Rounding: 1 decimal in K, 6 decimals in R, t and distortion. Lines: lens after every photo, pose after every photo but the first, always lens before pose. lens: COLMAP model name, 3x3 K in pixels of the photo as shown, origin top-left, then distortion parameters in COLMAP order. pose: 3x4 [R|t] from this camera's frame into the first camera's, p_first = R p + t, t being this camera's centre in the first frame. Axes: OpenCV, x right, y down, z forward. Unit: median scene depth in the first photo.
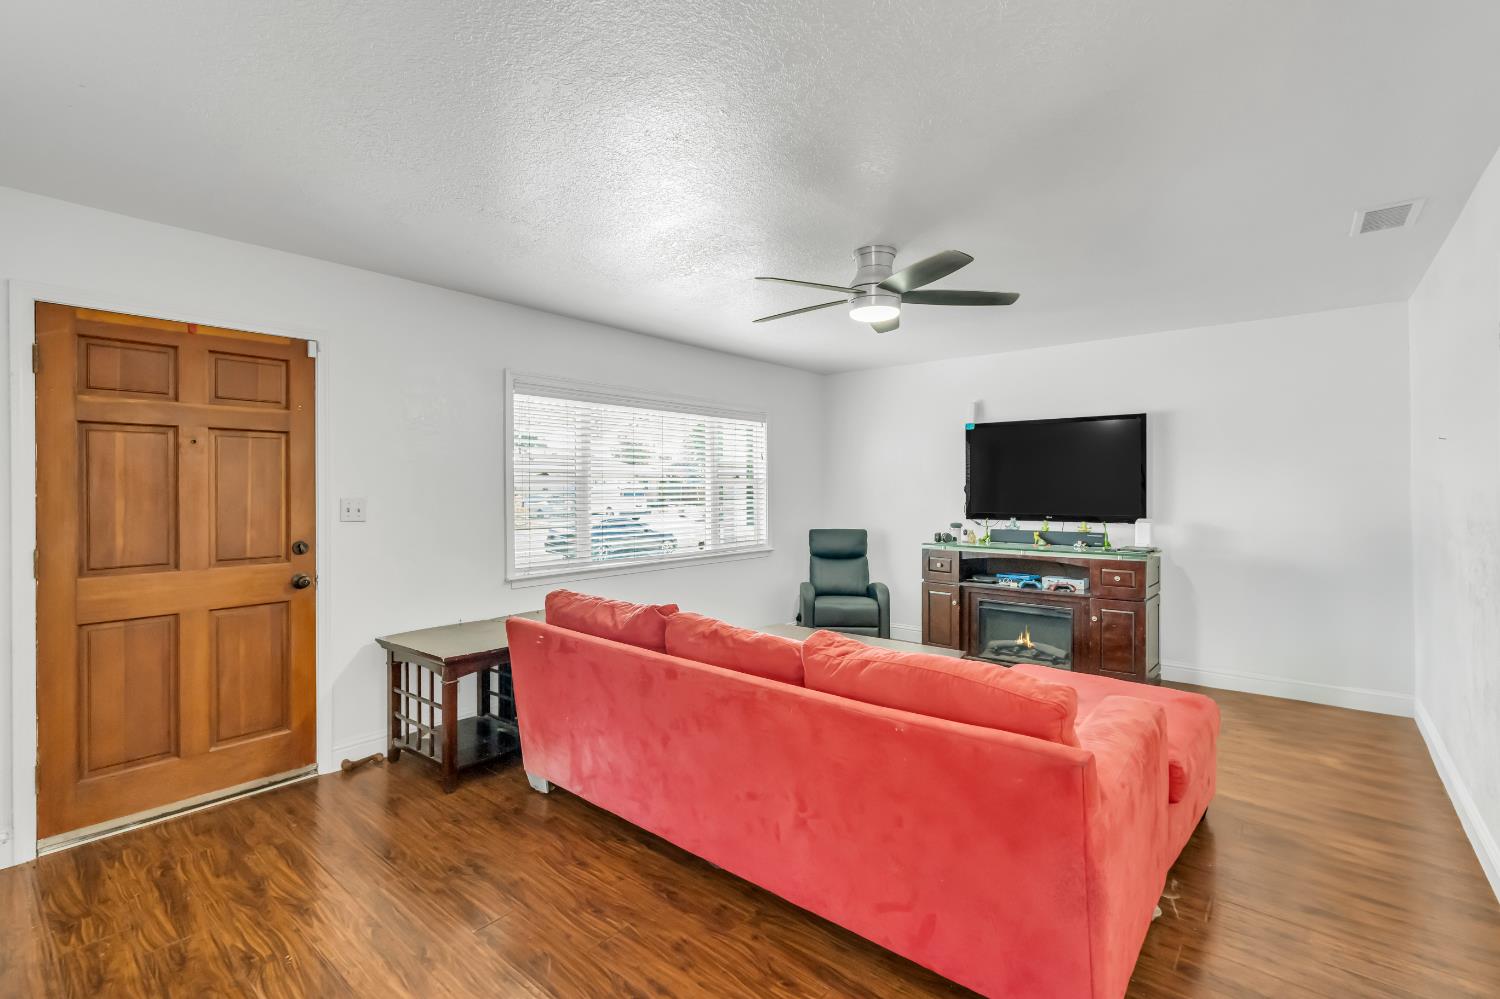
lens RADIAL K [[677.3, 0, 747.0], [0, 677.3, 484.6], [0, 0, 1]] dist [-0.001293, 0.000503]
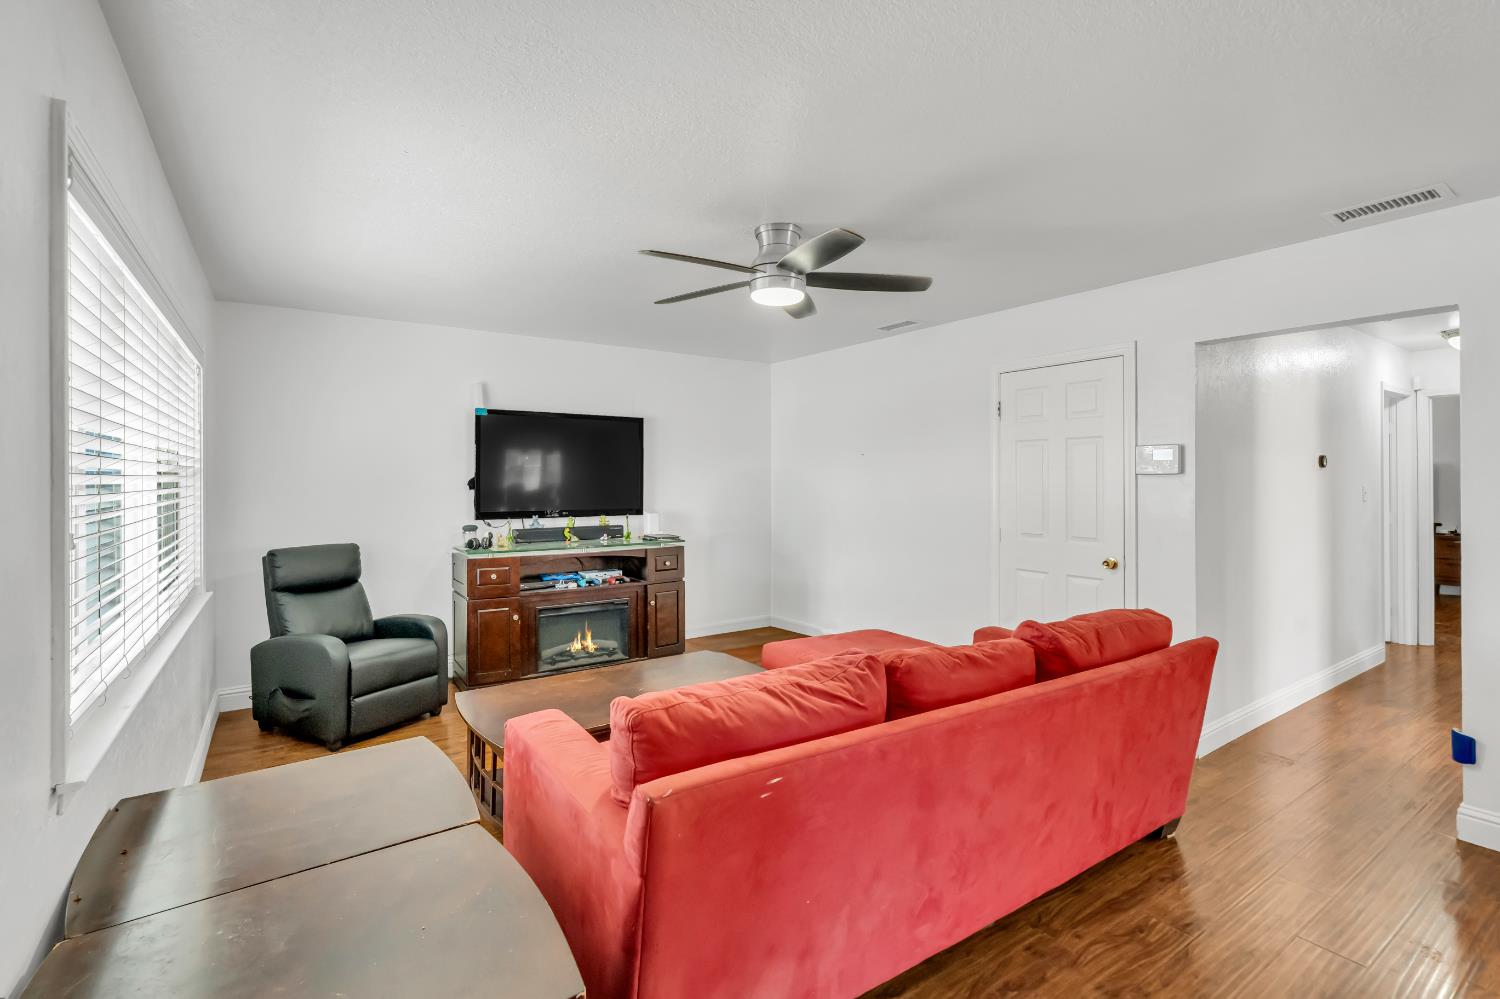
lens RADIAL K [[677.3, 0, 747.0], [0, 677.3, 484.6], [0, 0, 1]] dist [-0.001293, 0.000503]
pose [[0.278160, -0.004439, 0.960524, -0.450241], [-0.006148, 0.999961, 0.006401, -0.001340], [-0.960515, -0.007686, 0.278122, 0.497201]]
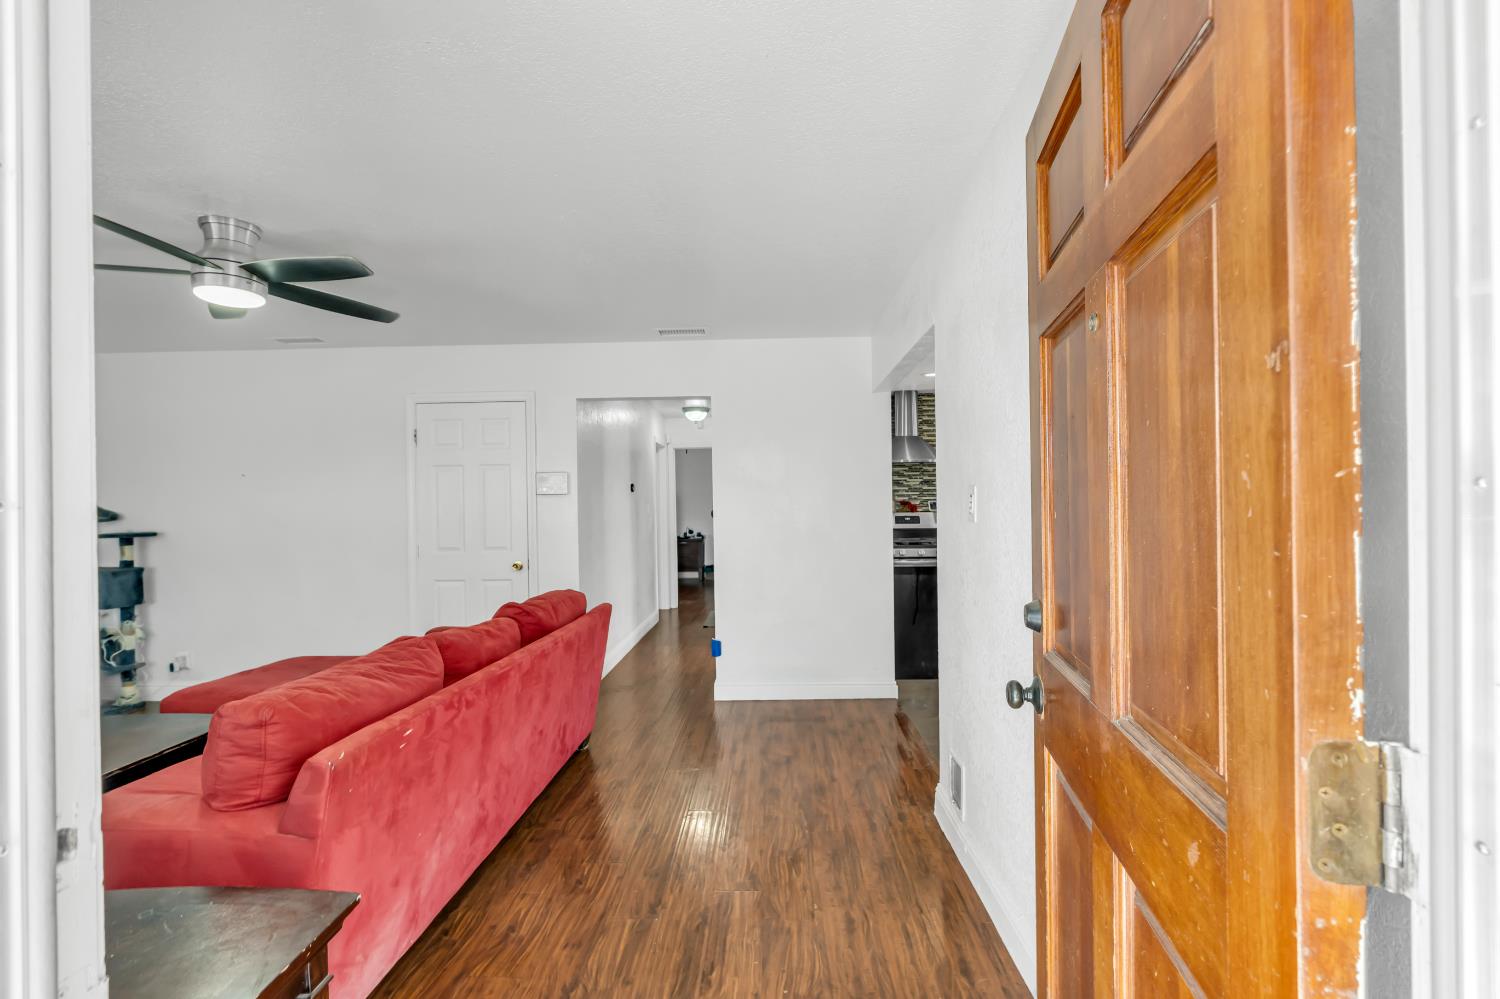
lens RADIAL K [[677.1, 0, 750.0], [0, 677.1, 499.5], [0, 0, 1]] dist [0.000517, 0.000640]
pose [[-0.613406, 0.015289, 0.789620, -0.559124], [0.008518, 0.999883, -0.012743, 0.011451], [-0.789722, -0.001091, -0.613464, 0.642279]]
